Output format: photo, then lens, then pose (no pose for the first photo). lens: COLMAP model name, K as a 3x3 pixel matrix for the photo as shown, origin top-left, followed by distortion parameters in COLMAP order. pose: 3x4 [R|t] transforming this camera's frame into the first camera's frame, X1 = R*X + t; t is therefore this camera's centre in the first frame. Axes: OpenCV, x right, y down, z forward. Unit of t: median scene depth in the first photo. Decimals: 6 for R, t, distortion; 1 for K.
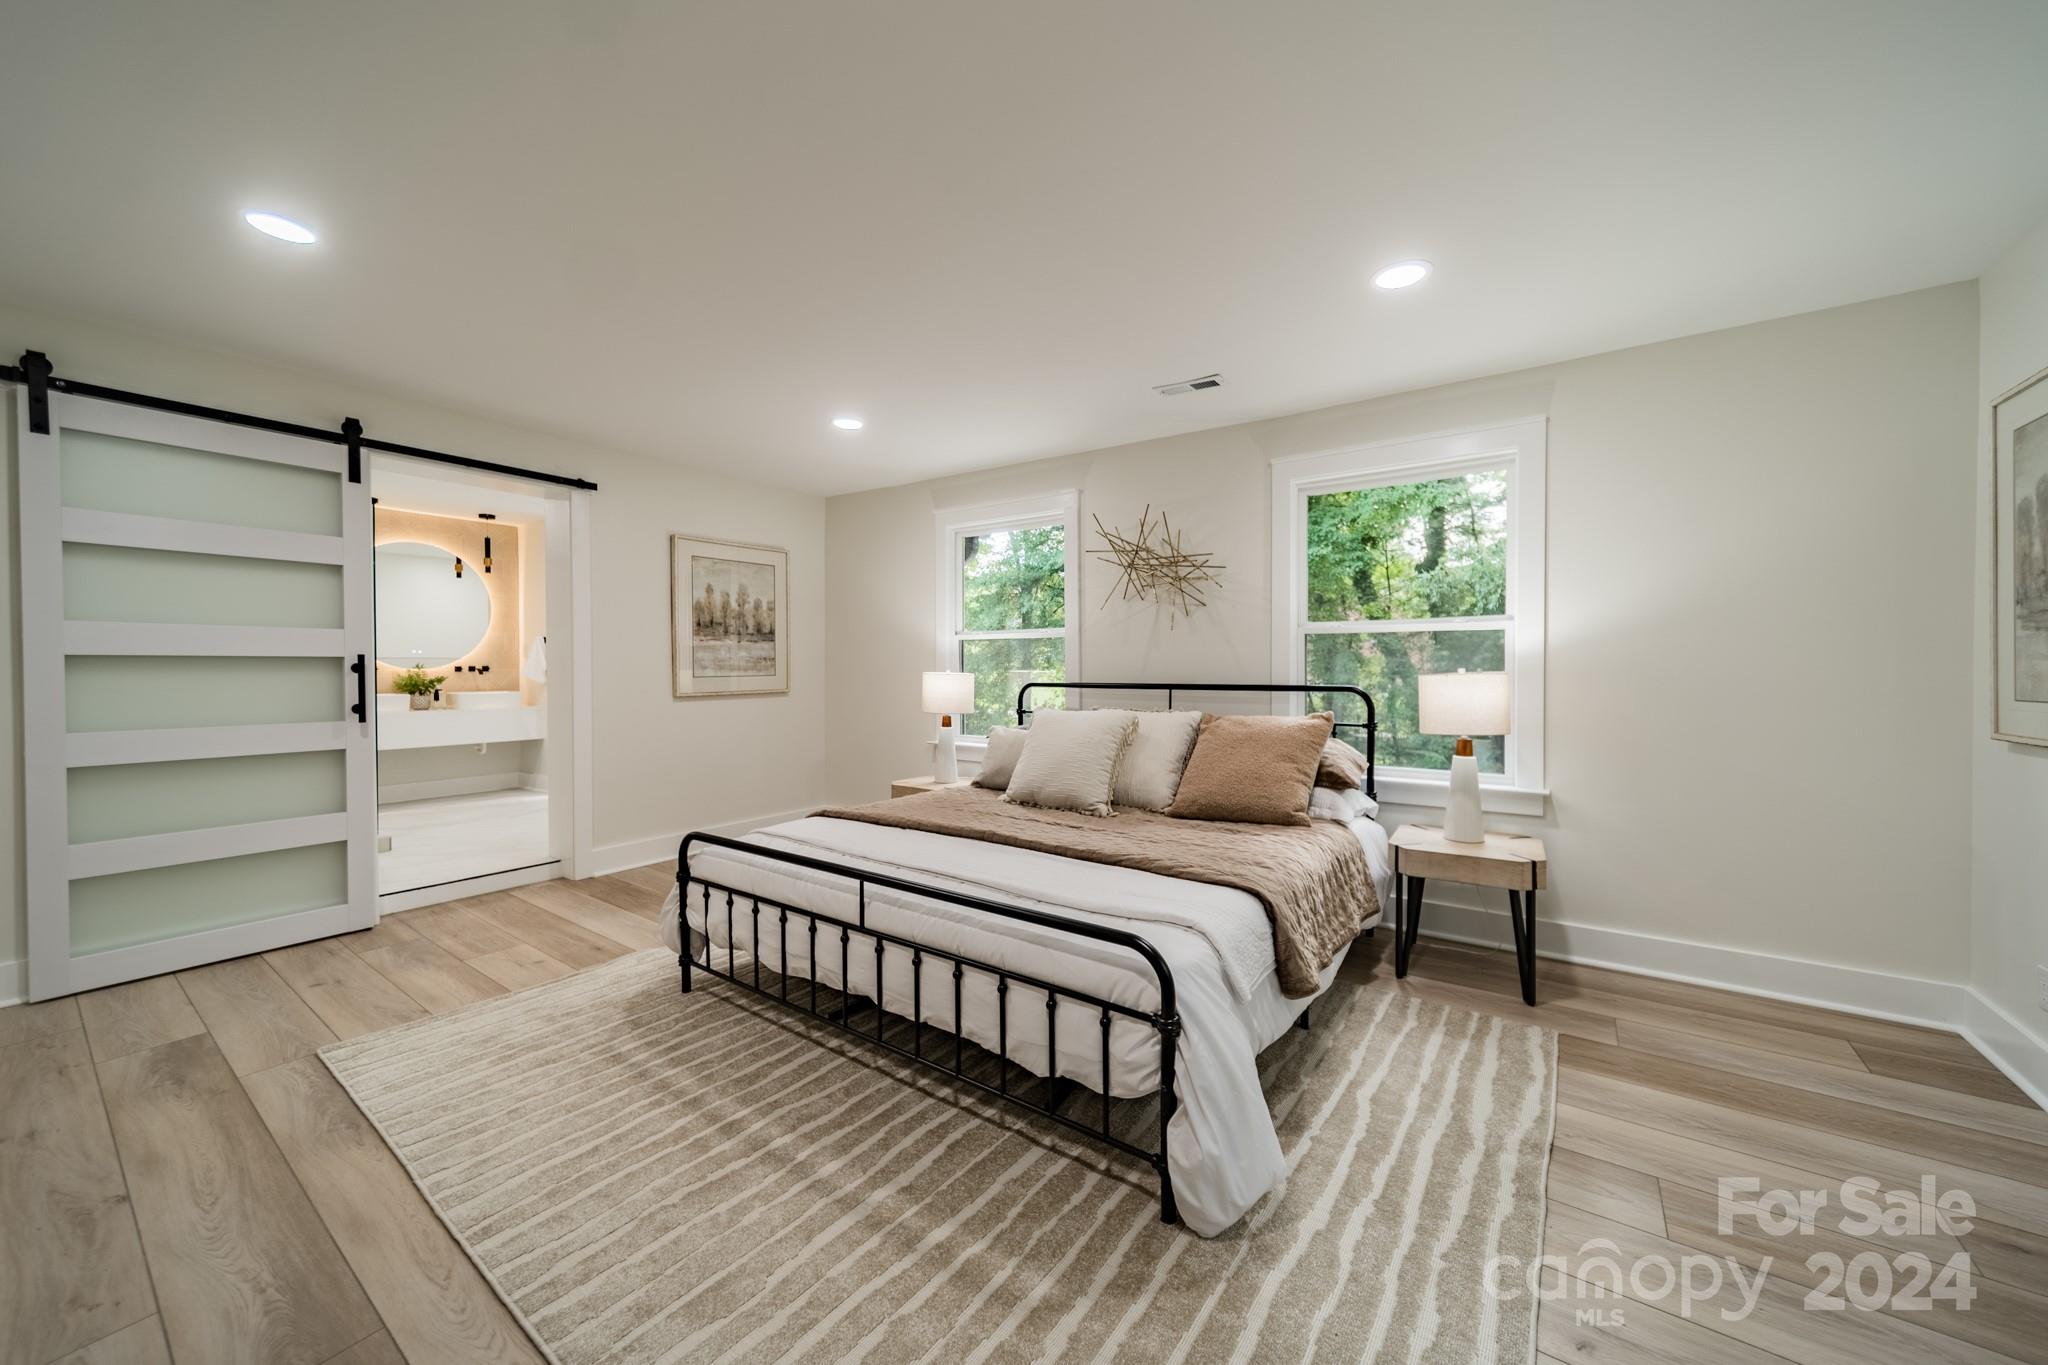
lens RADIAL K [[729.7, 0, 1023.1], [0, 729.7, 681.6], [0, 0, 1]] dist [0.010959, -0.000339]
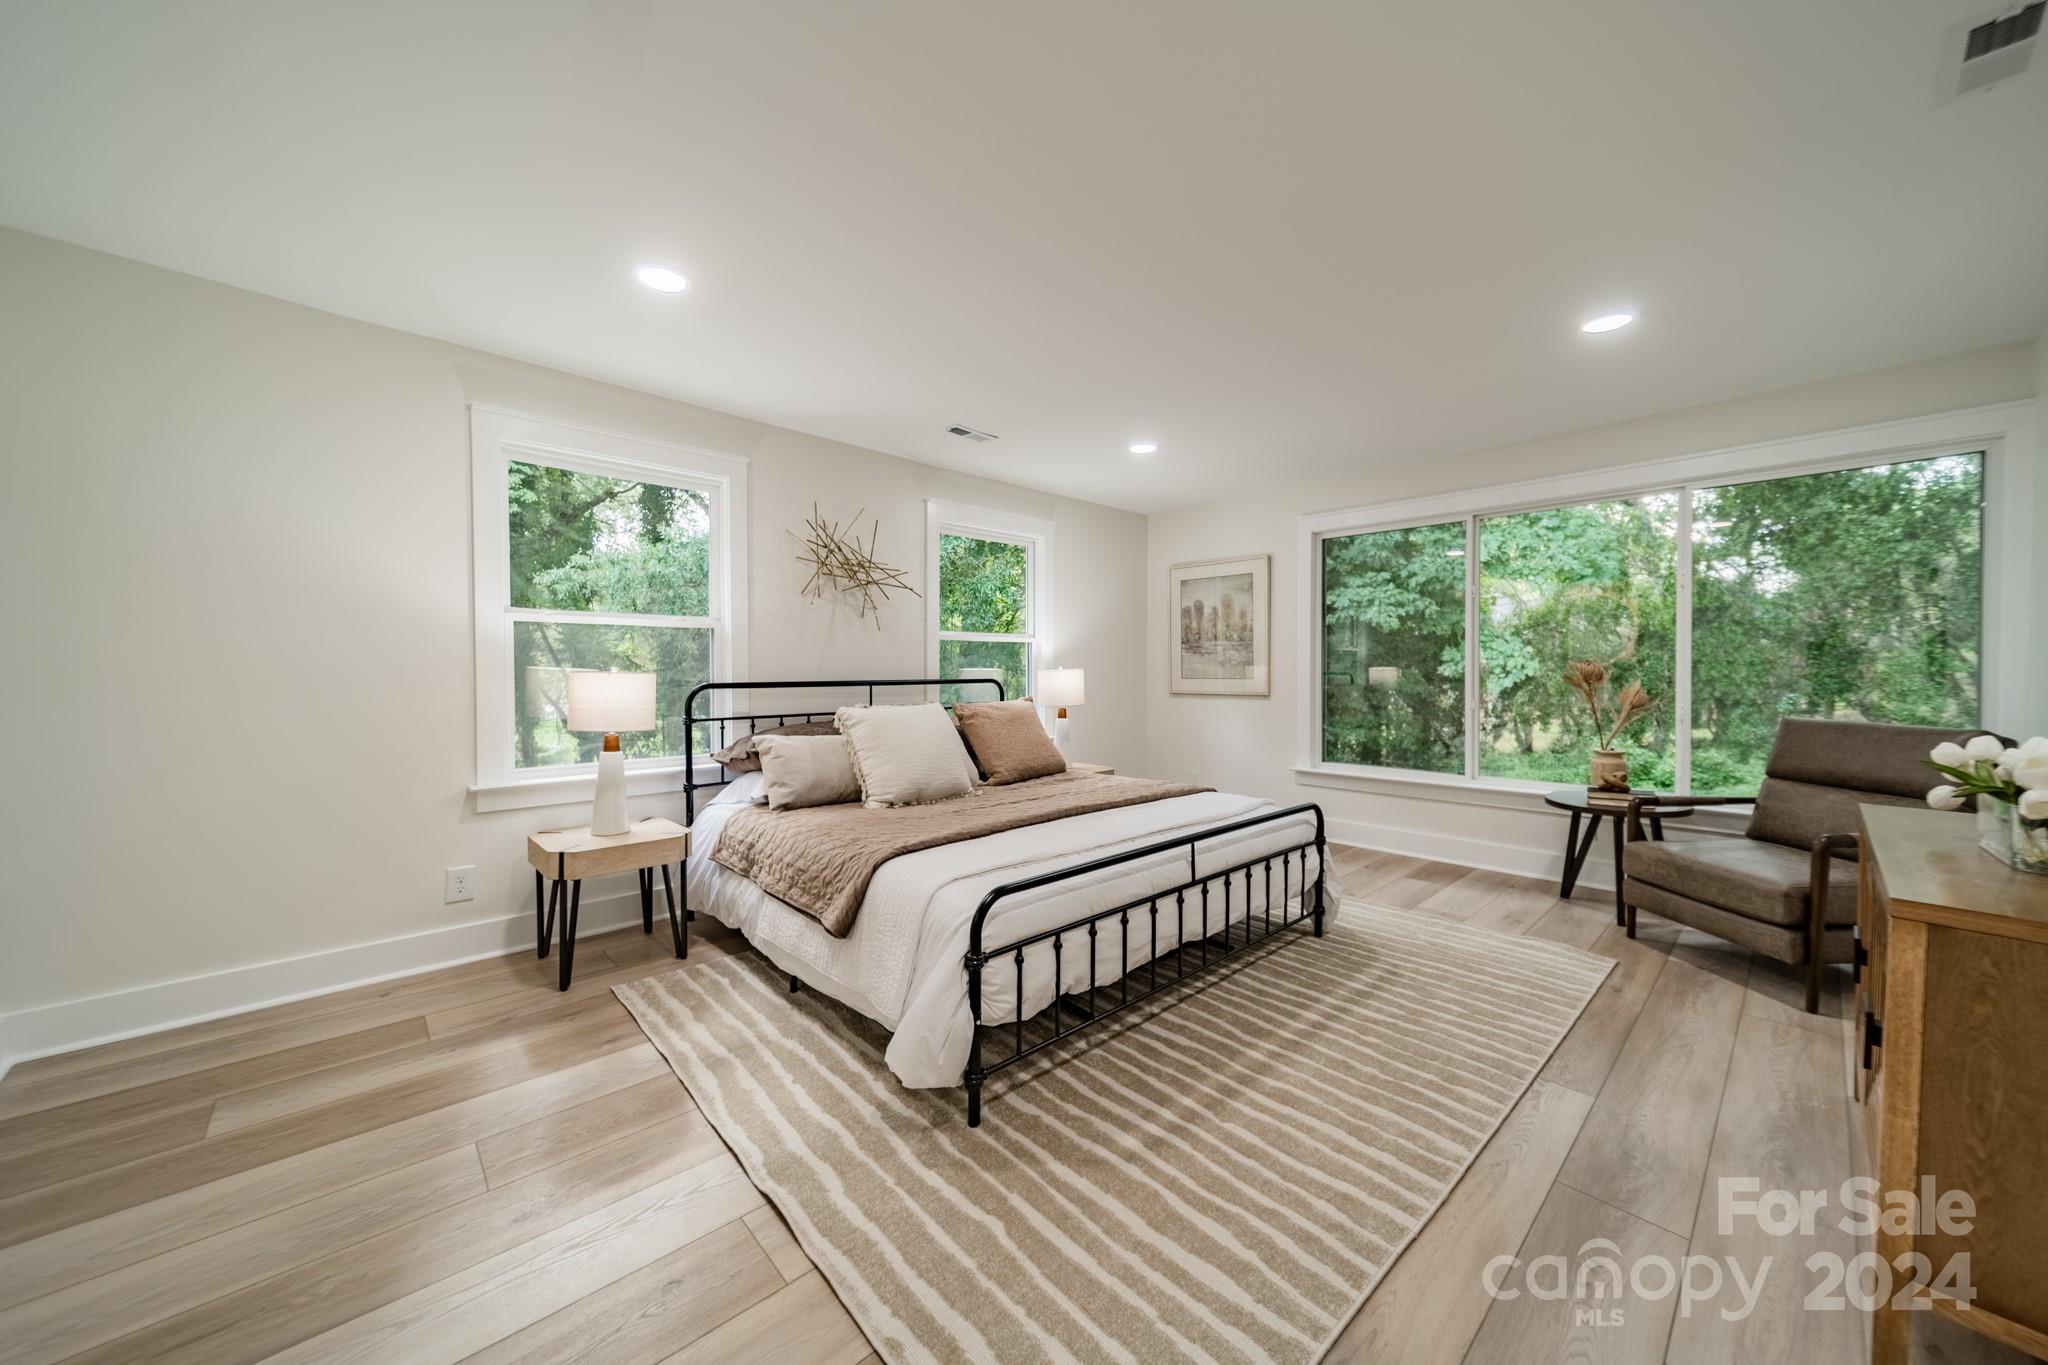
lens RADIAL K [[729.7, 0, 1013.2], [0, 729.7, 685.4], [0, 0, 1]] dist [0.010959, -0.000339]
pose [[0.207052, -0.022844, 0.978063, -1.392653], [0.017421, 0.999655, 0.019661, -0.012687], [-0.978175, 0.012968, 0.207379, 1.000246]]
